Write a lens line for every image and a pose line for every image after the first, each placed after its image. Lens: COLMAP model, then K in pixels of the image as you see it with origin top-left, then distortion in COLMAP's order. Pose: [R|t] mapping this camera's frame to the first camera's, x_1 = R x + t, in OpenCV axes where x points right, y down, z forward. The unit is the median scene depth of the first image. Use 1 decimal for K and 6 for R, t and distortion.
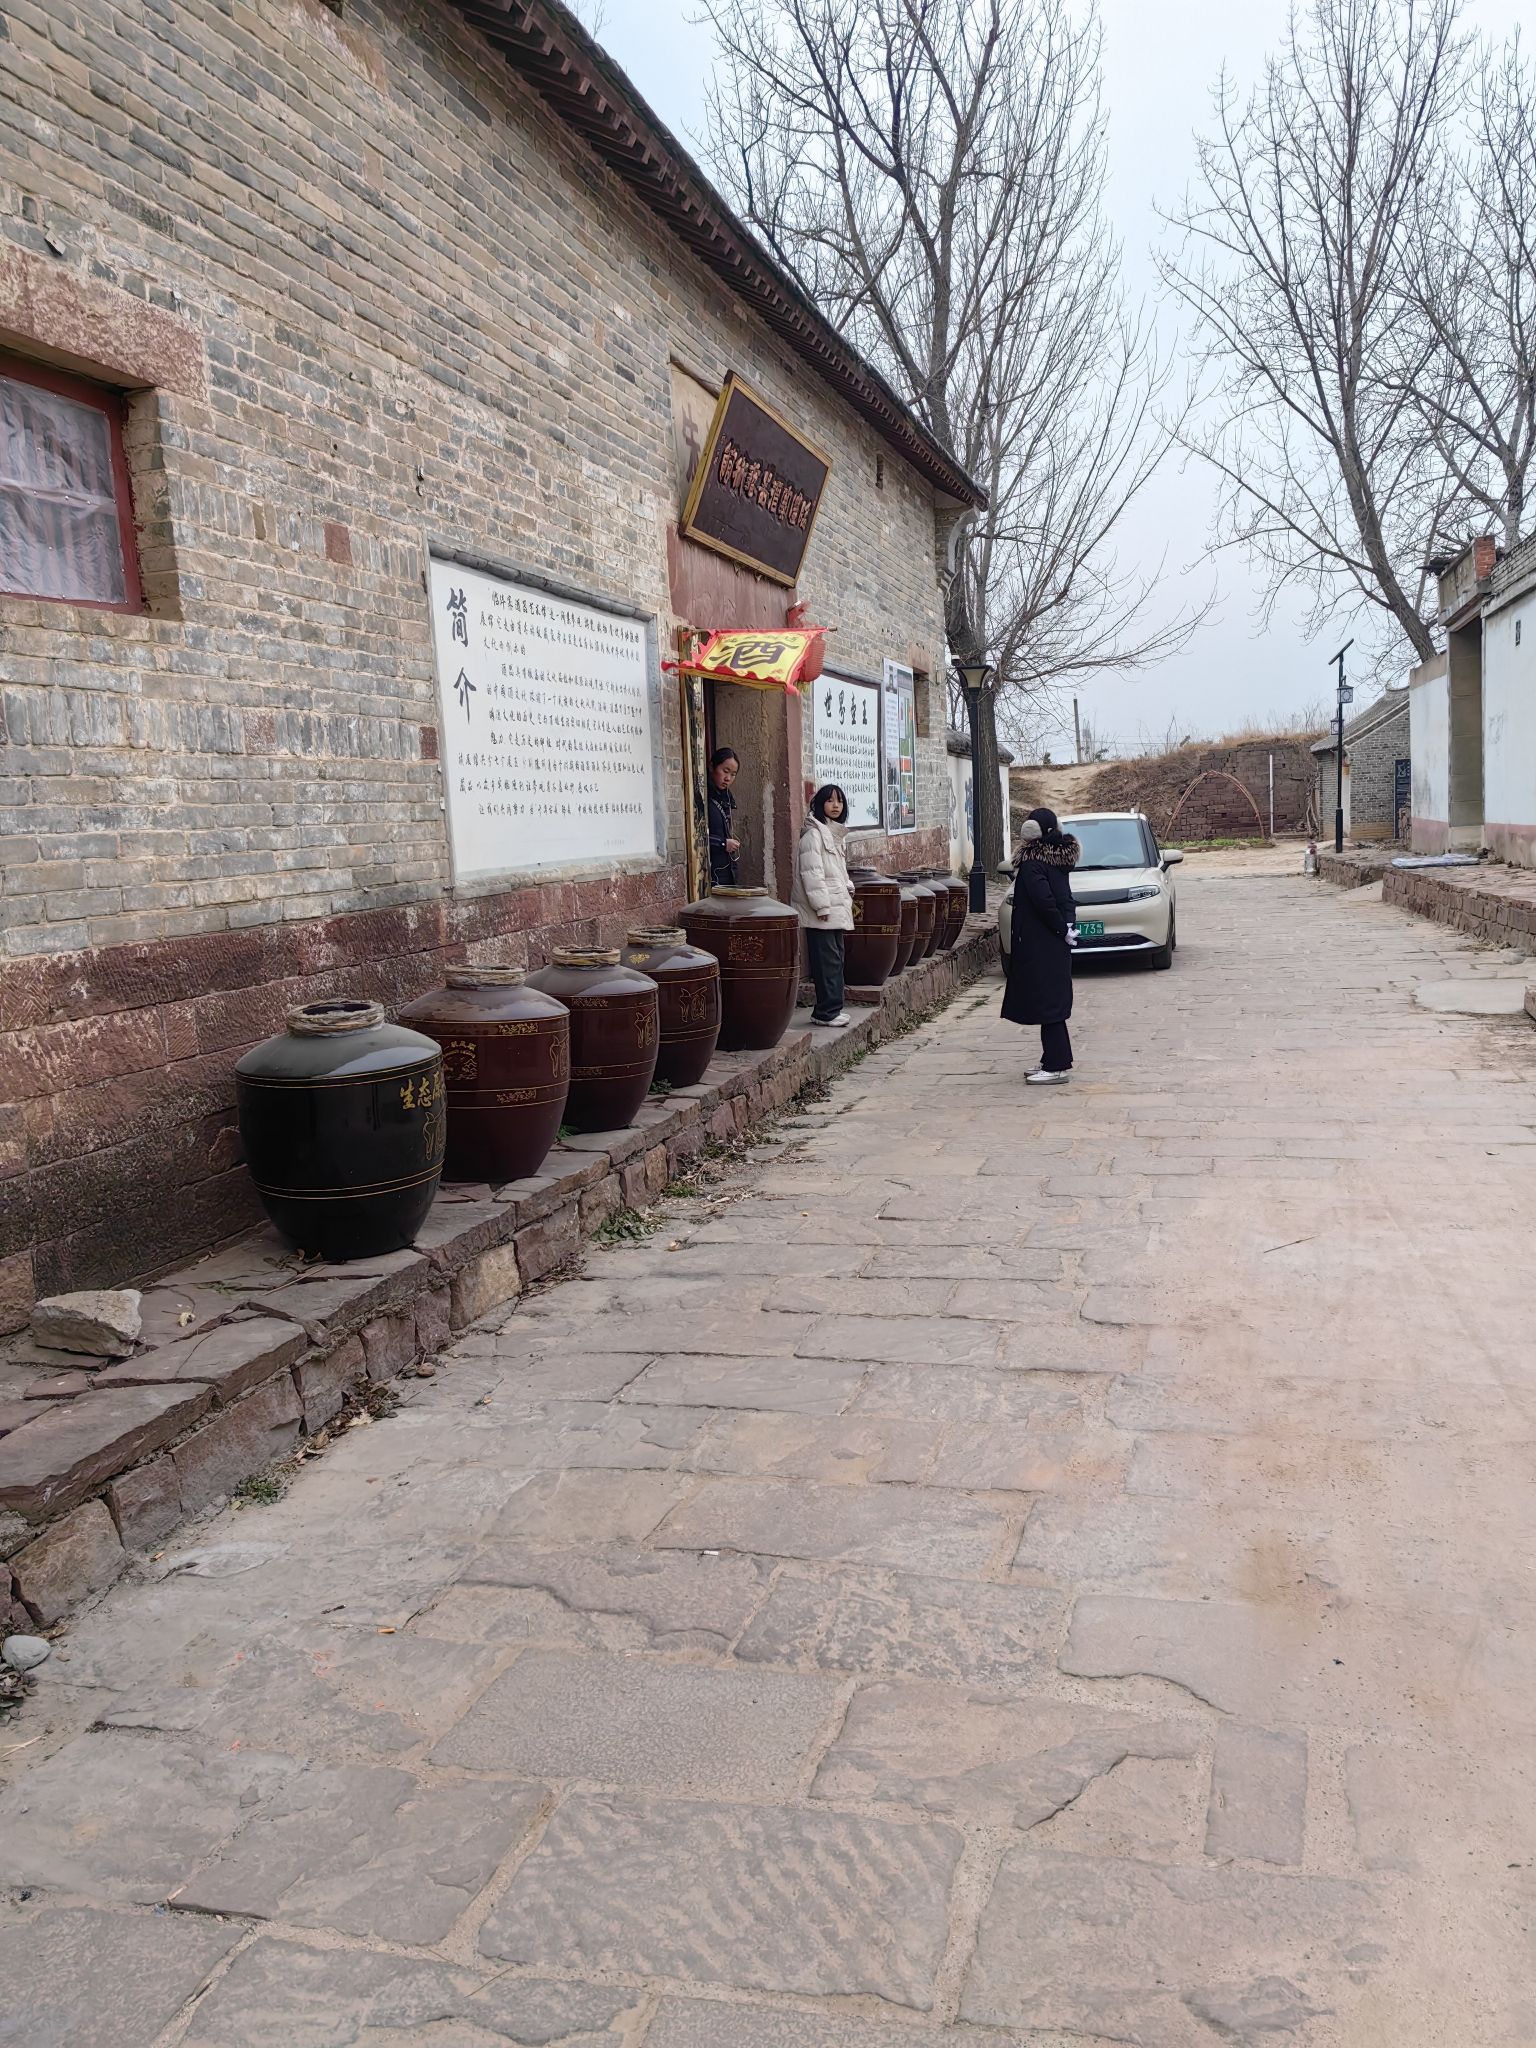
lens RADIAL K [[1746.9, 0, 768.0], [0, 1746.9, 1024.0], [0, 0, 1]] dist [0.080323, -0.122766]
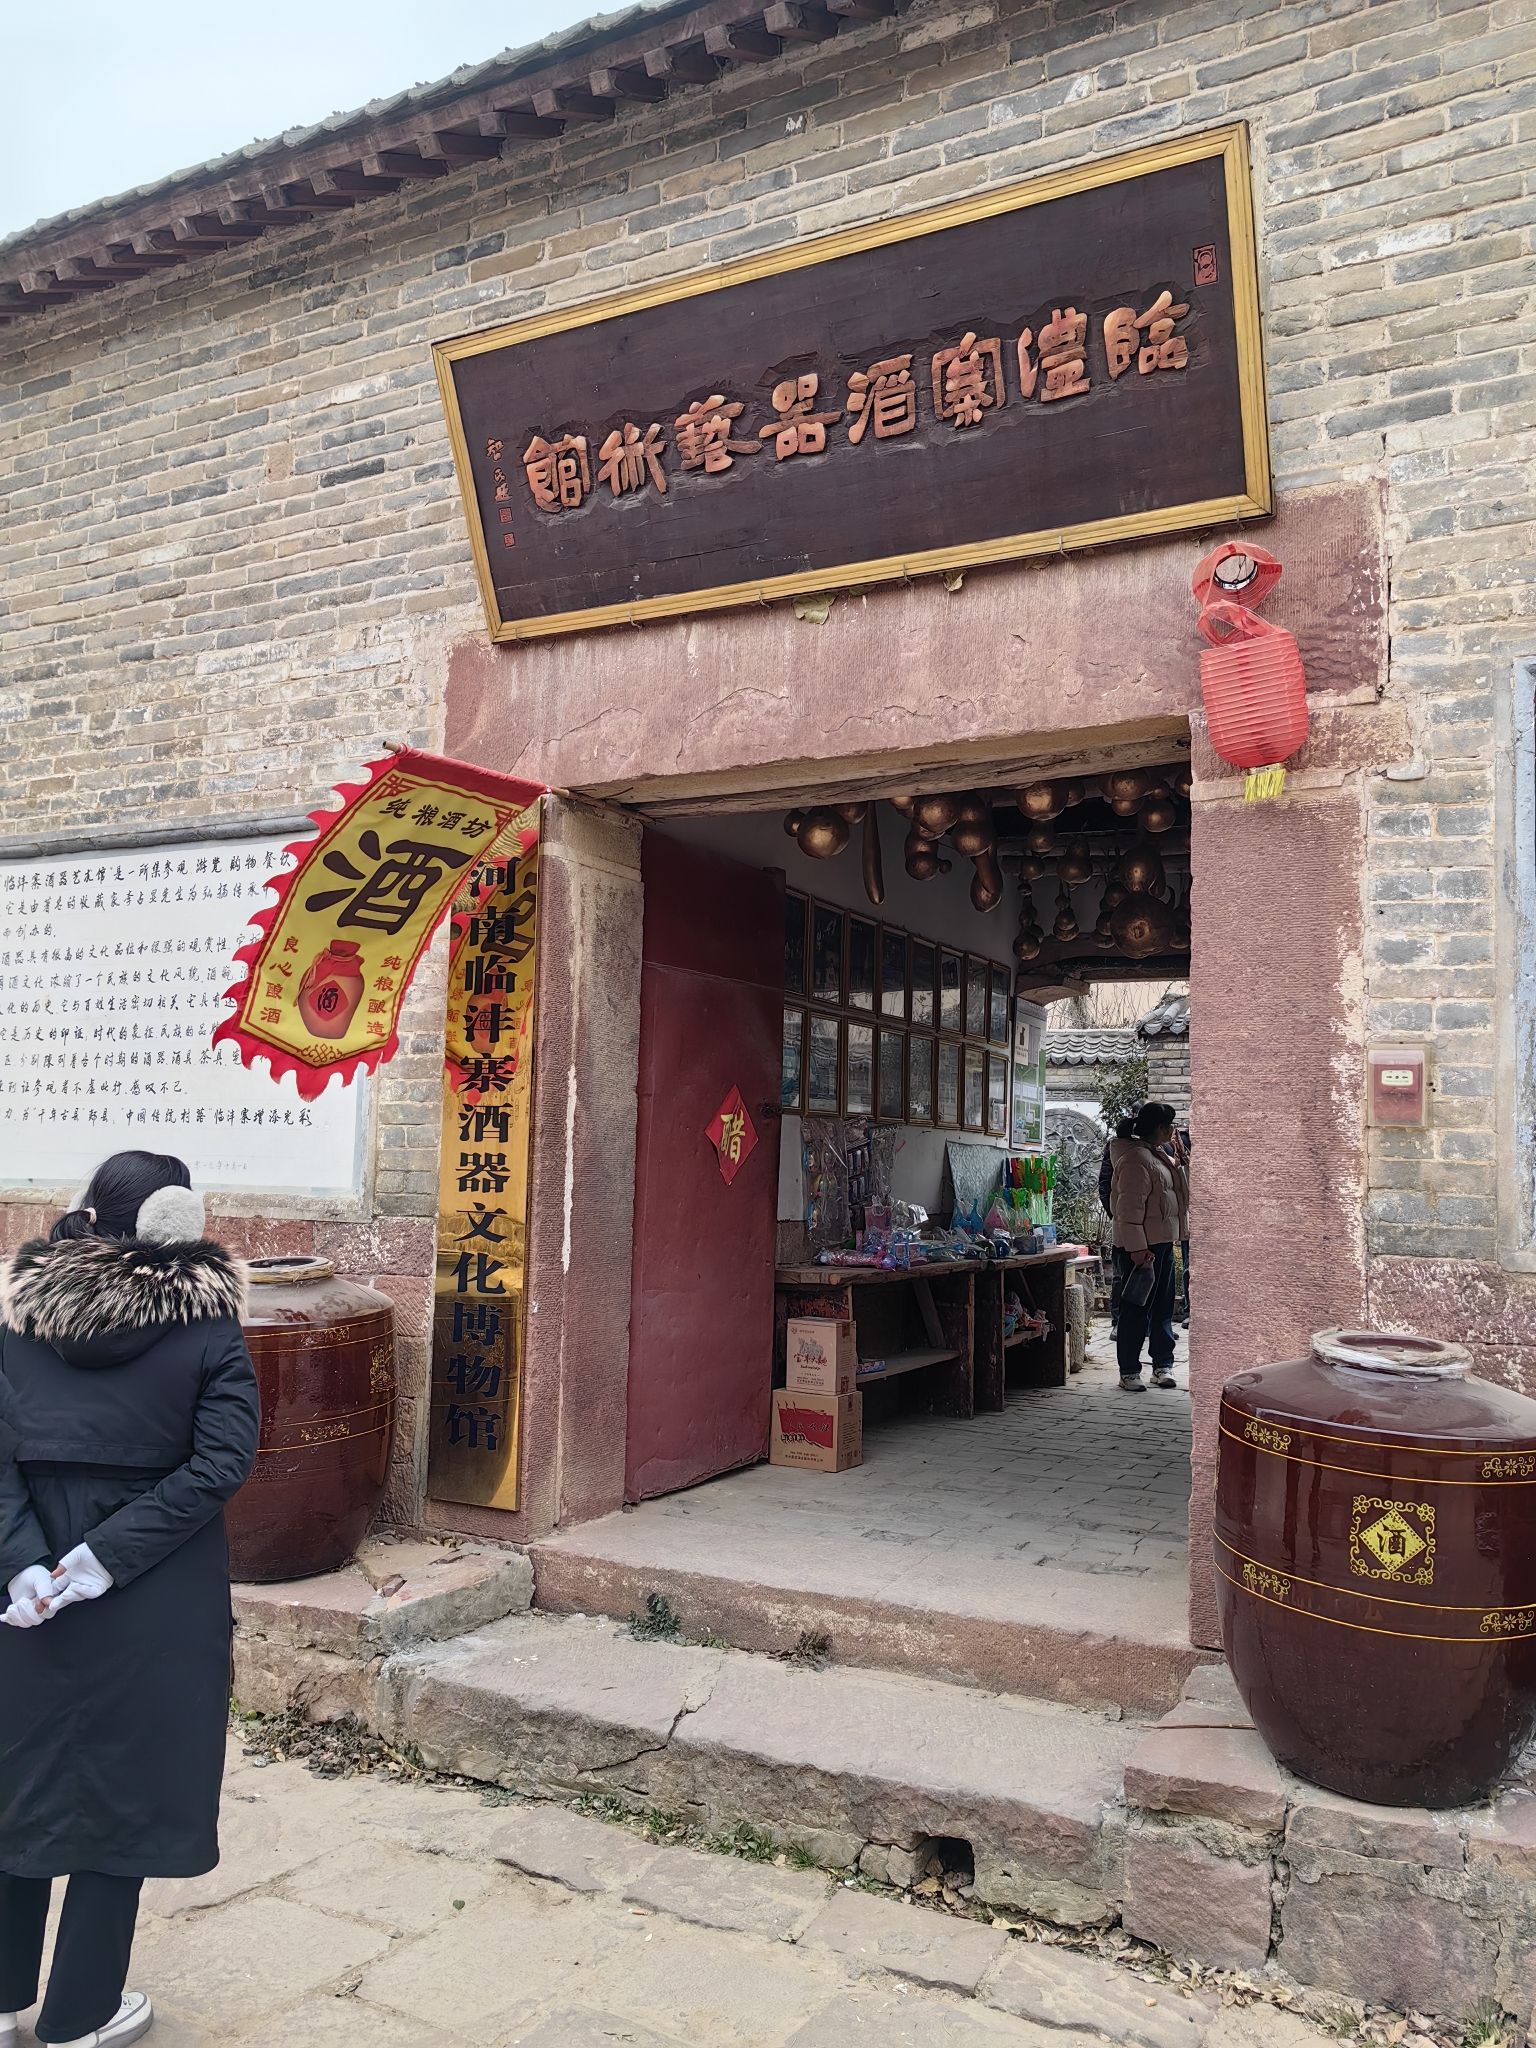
lens RADIAL K [[1746.9, 0, 768.0], [0, 1746.9, 1024.0], [0, 0, 1]] dist [0.080323, -0.122766]
pose [[-0.269920, -0.023171, -0.962604, 0.618293], [-0.113029, 0.993561, 0.007778, -0.220718], [0.956226, 0.110901, -0.270801, 1.629350]]
